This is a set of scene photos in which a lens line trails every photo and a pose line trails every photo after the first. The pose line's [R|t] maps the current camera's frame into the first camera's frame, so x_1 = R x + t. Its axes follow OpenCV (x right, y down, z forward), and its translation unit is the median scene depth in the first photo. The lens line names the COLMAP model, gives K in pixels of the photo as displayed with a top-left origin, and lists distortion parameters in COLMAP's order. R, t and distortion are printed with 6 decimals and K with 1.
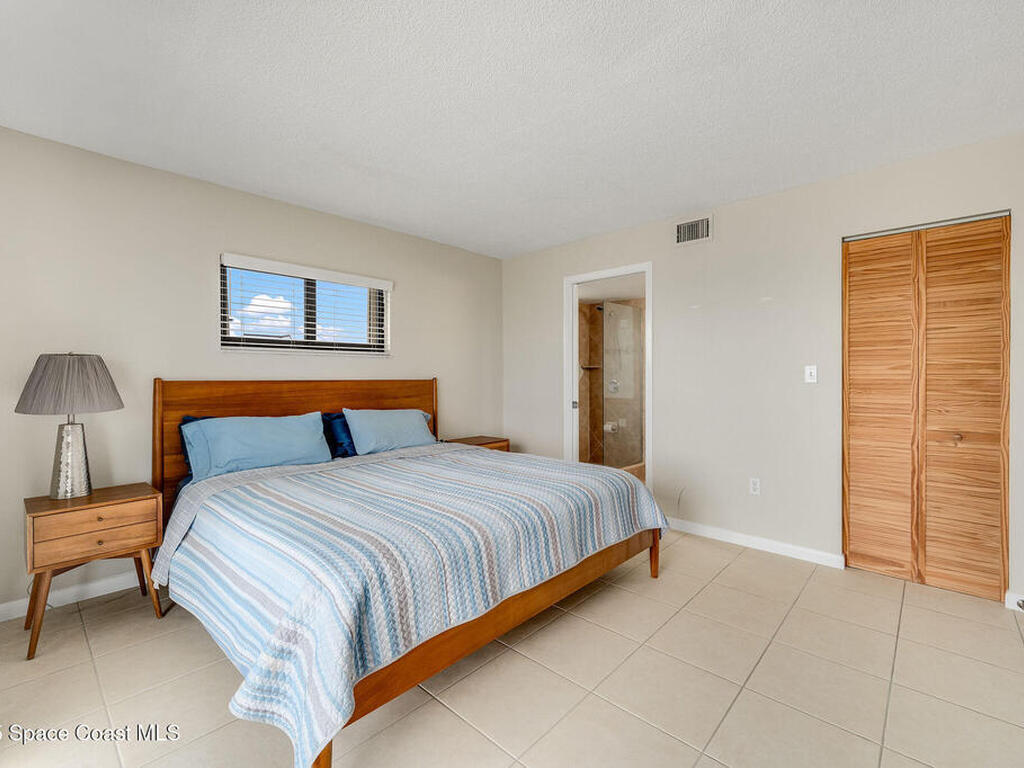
lens RADIAL K [[458.9, 0, 513.3], [0, 458.9, 381.4], [0, 0, 1]] dist [0.011967, 0.000739]
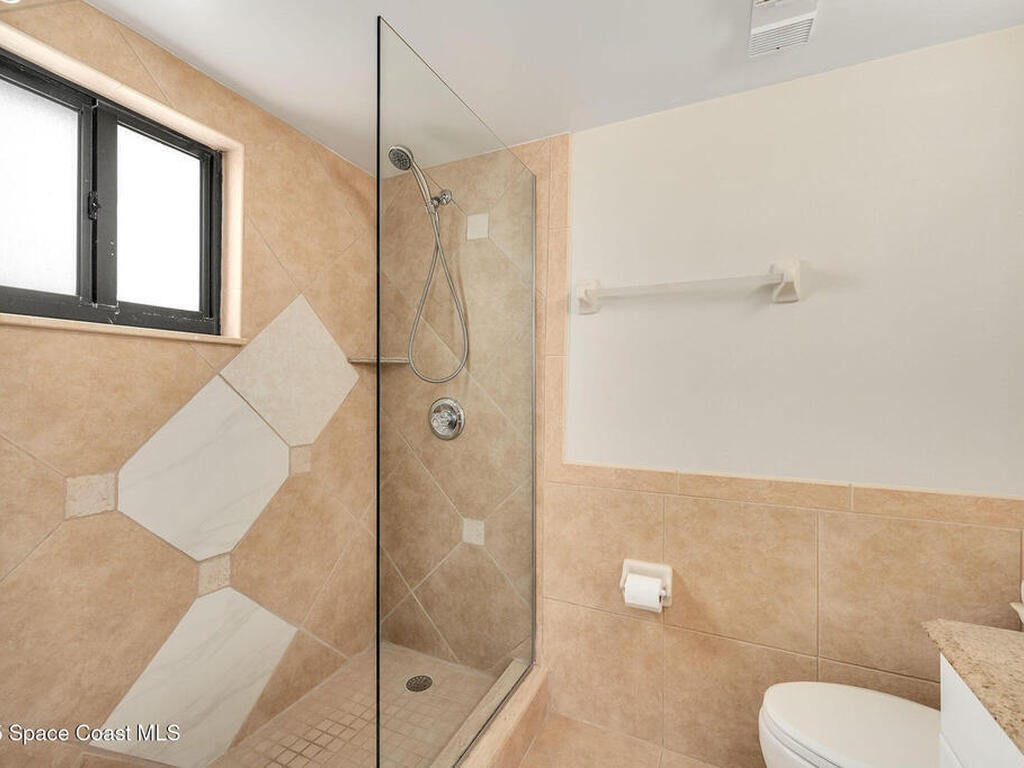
lens RADIAL K [[458.9, 0, 536.5], [0, 458.9, 383.6], [0, 0, 1]] dist [0.011967, 0.000739]
pose [[0.942988, 0.001293, 0.332824, 0.171233], [0.002382, 0.999941, -0.010633, -0.011581], [-0.332818, 0.010819, 0.942929, 0.679638]]
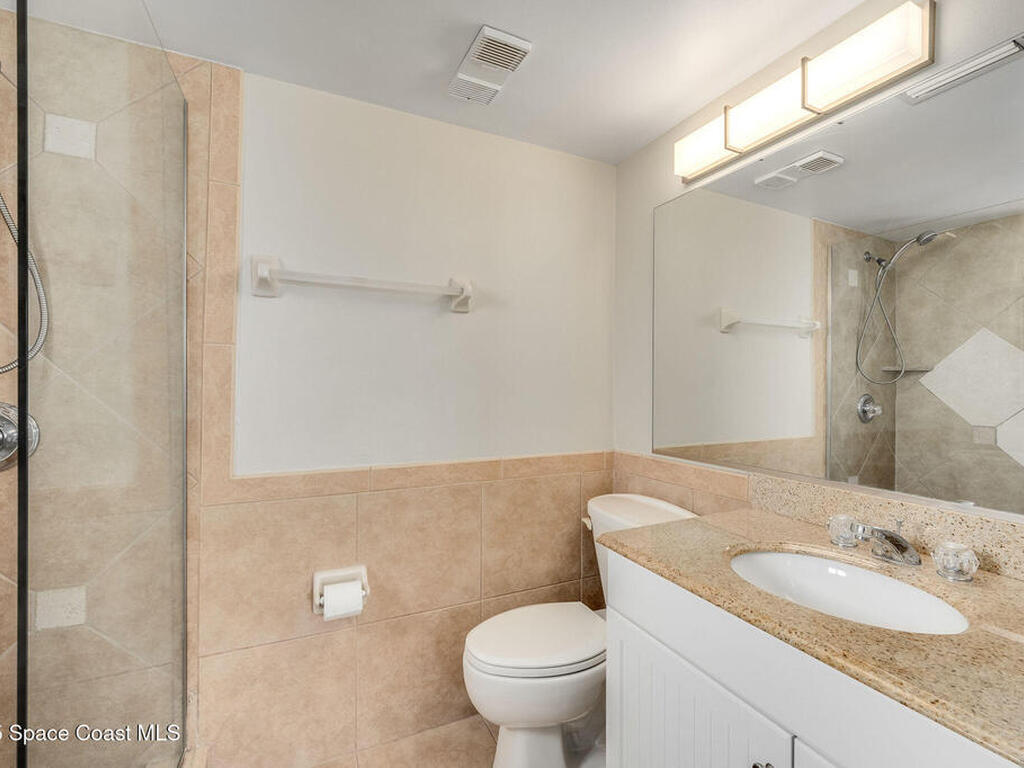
lens RADIAL K [[458.9, 0, 513.5], [0, 458.9, 382.4], [0, 0, 1]] dist [0.011967, 0.000739]
pose [[0.372330, 0.000060, 0.928100, 0.117066], [0.004359, 0.999989, -0.001813, -0.012118], [-0.928090, 0.004720, 0.372326, 0.730949]]
